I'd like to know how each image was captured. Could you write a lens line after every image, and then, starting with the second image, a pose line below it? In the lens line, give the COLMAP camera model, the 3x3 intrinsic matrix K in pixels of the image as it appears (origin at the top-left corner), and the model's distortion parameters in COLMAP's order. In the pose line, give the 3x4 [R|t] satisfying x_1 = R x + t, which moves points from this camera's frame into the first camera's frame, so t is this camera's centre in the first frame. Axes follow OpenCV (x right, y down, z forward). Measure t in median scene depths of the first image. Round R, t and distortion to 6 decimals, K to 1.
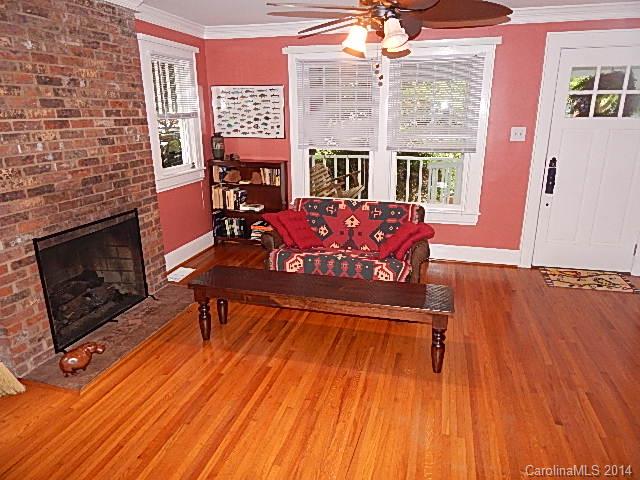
lens RADIAL K [[421.9, 0, 322.1], [0, 421.9, 239.9], [0, 0, 1]] dist [-0.006487, -0.008872]
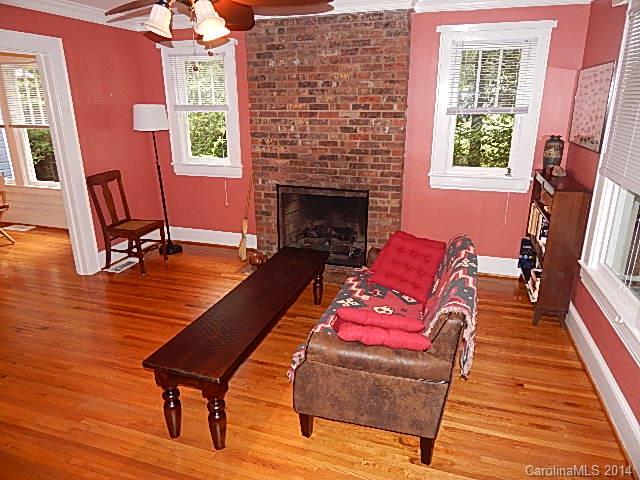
lens RADIAL K [[421.9, 0, 322.0], [0, 421.9, 237.1], [0, 0, 1]] dist [-0.006487, -0.008872]
pose [[-0.039967, 0.306795, -0.950936, 0.836245], [-0.286192, 0.908309, 0.305070, -0.329331], [0.957338, 0.284343, 0.051500, 1.031527]]
